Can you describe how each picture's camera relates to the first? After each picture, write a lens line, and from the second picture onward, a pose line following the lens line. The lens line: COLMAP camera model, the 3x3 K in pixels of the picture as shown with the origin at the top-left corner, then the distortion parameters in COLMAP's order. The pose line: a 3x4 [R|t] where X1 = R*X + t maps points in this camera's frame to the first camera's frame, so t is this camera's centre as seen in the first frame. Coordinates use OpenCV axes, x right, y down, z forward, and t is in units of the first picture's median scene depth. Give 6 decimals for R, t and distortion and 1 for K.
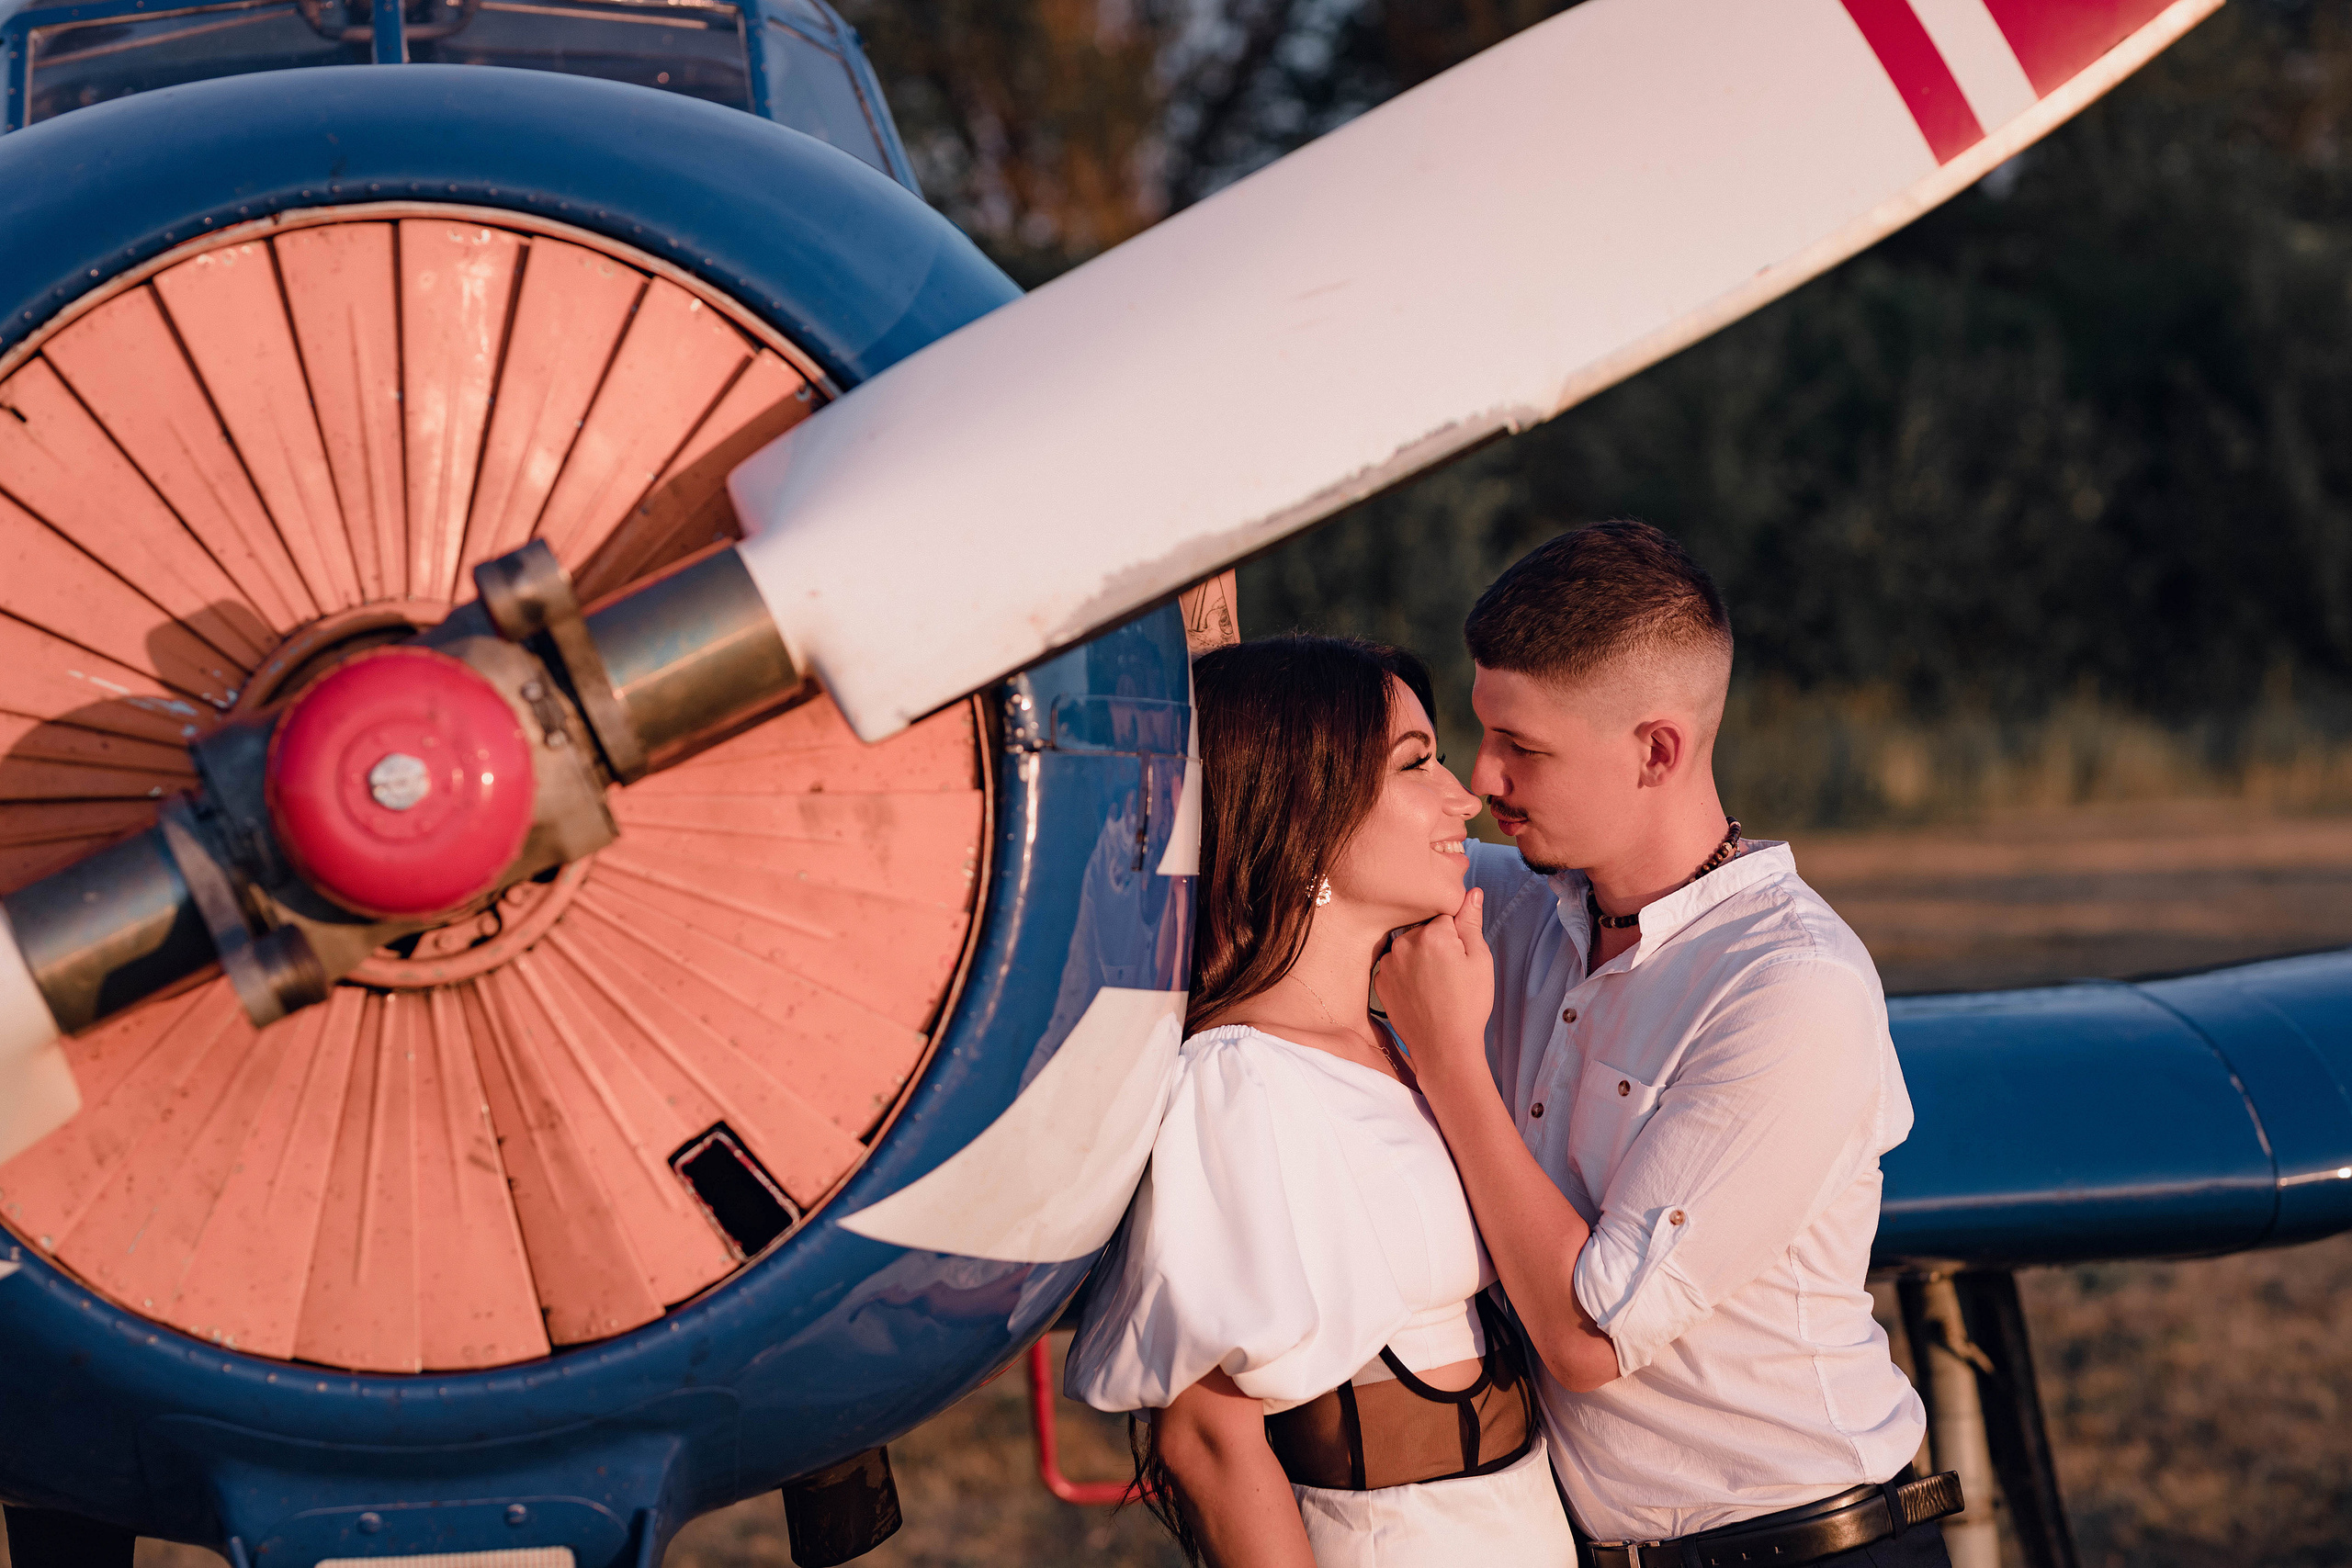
lens RADIAL K [[5263.7, 0, 1176.0], [0, 5263.7, 784.0], [0, 0, 1]] dist [0.019136, -0.069315]
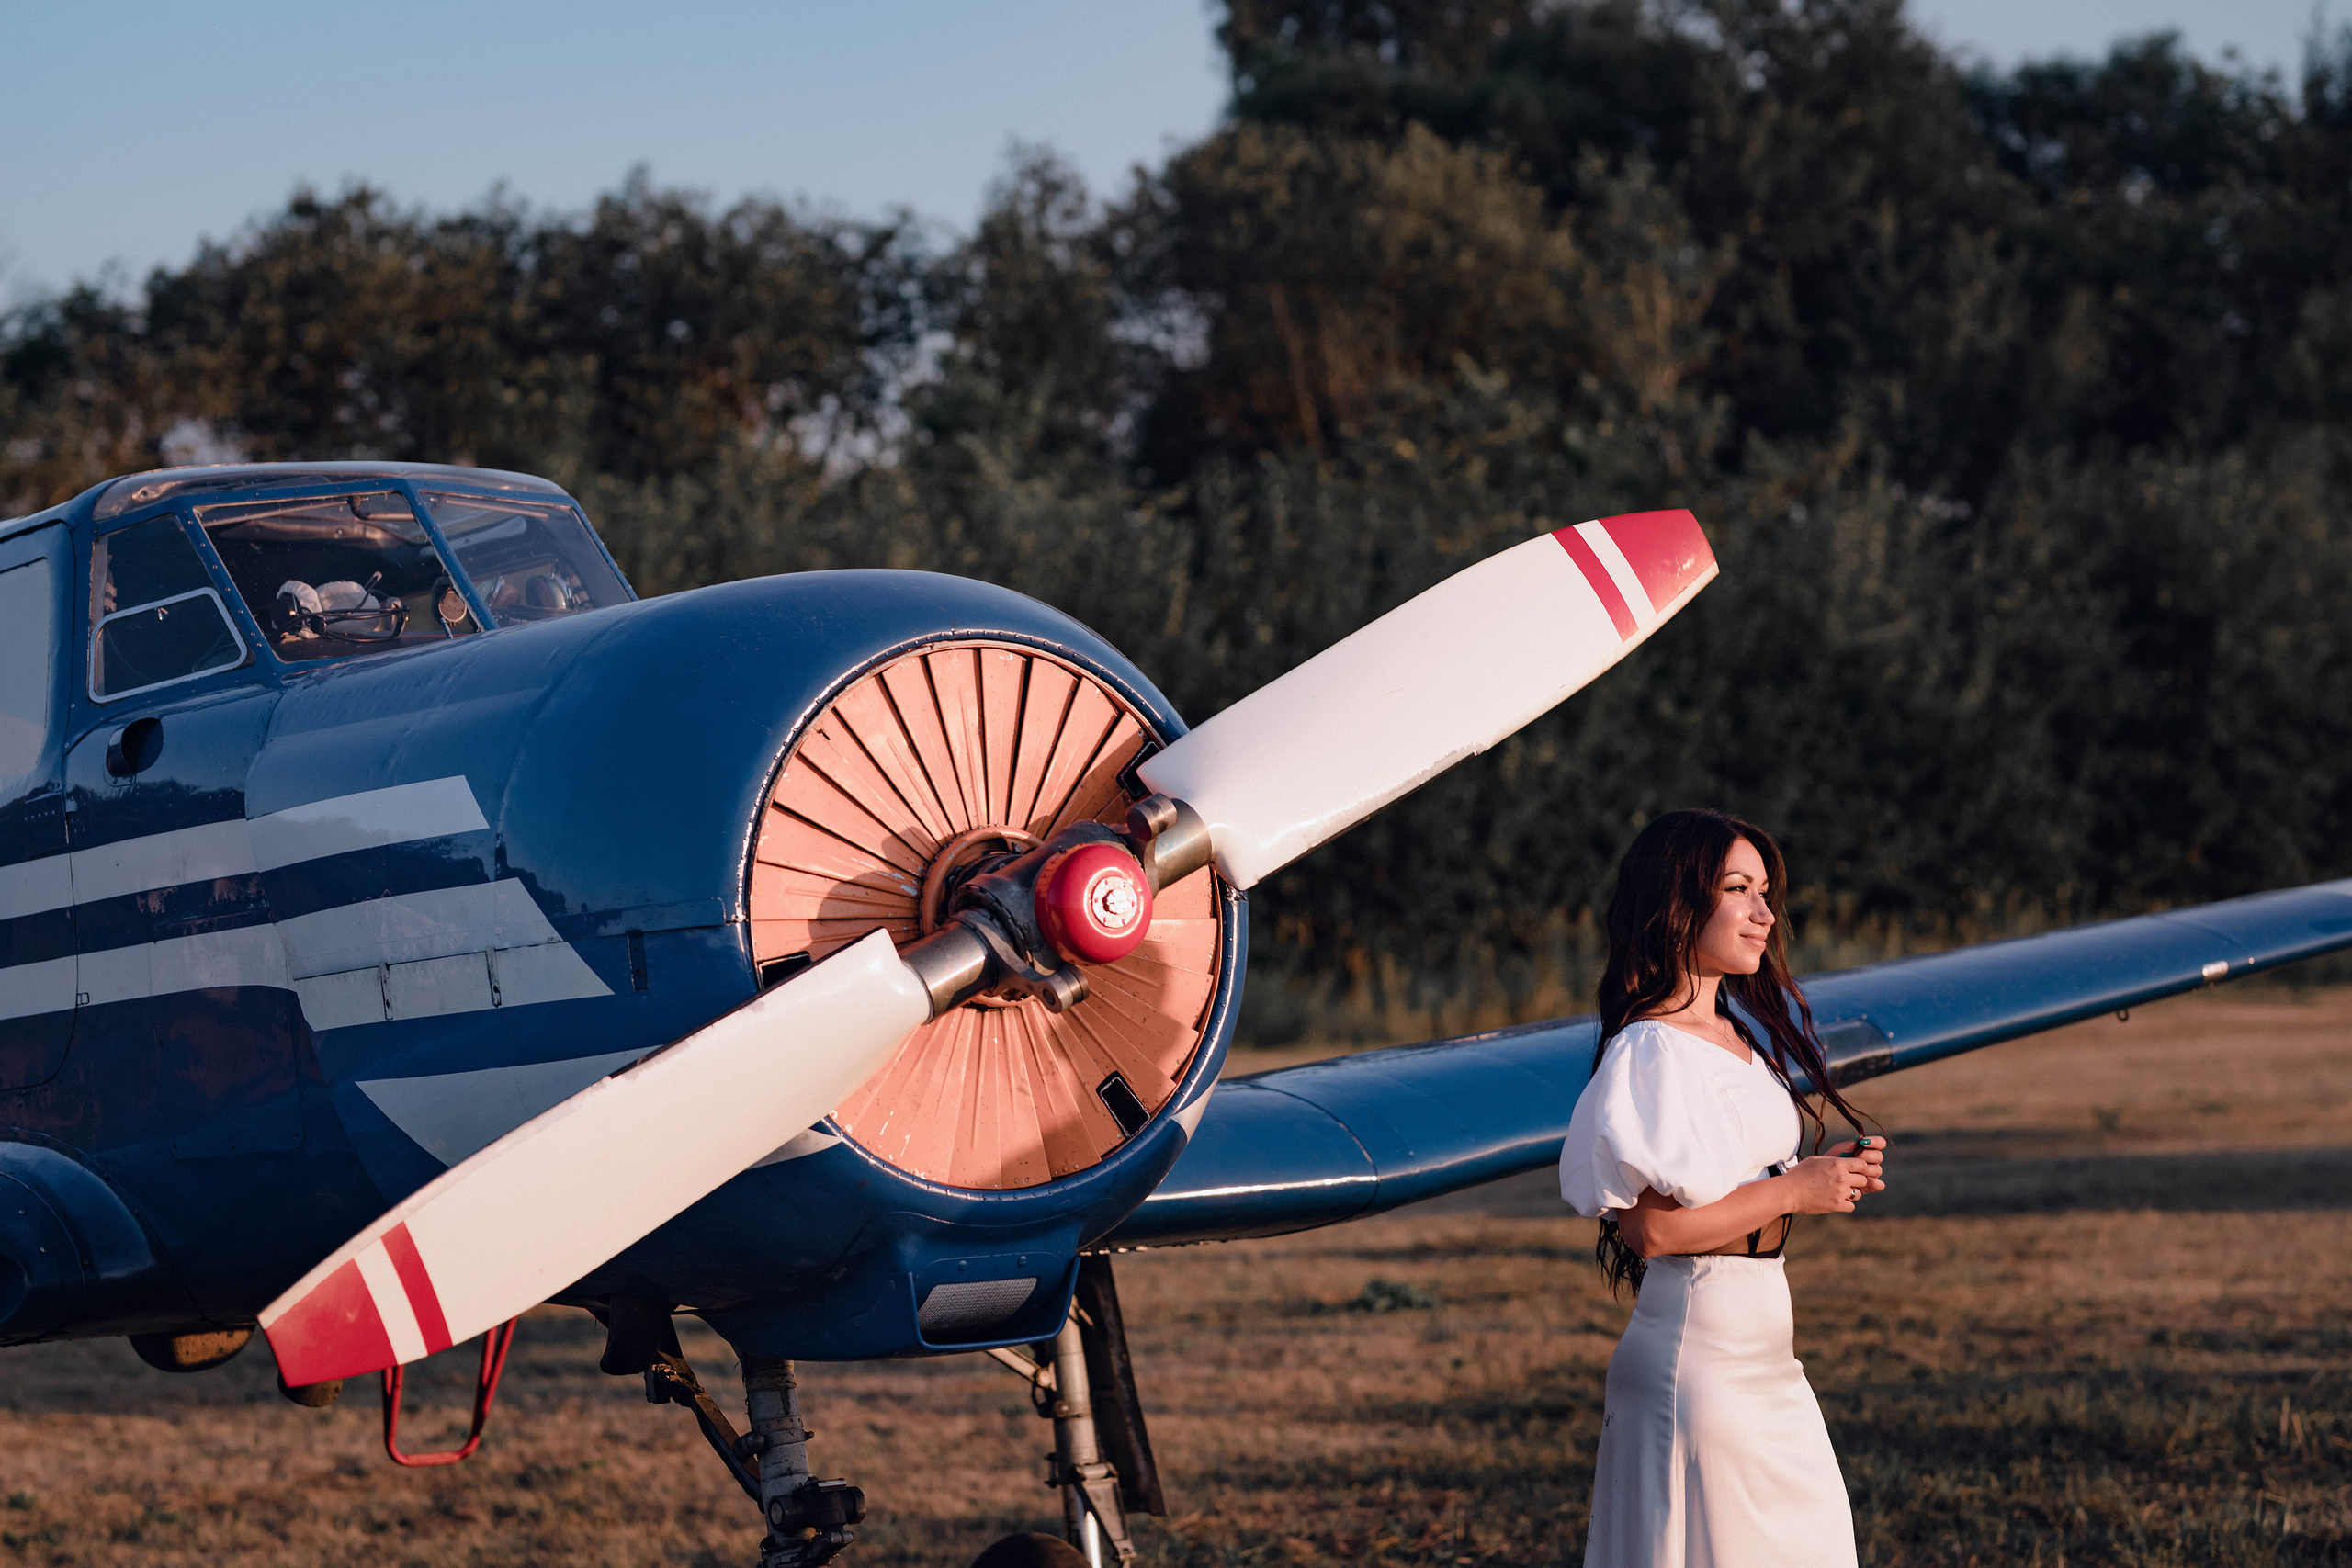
lens RADIAL K [[5263.7, 0, 1176.0], [0, 5263.7, 784.0], [0, 0, 1]] dist [0.019136, -0.069315]
pose [[0.896183, 0.013427, 0.443481, -1.021632], [0.016719, 0.997810, -0.063996, 0.085418], [-0.443369, 0.064767, 0.893996, -0.937060]]
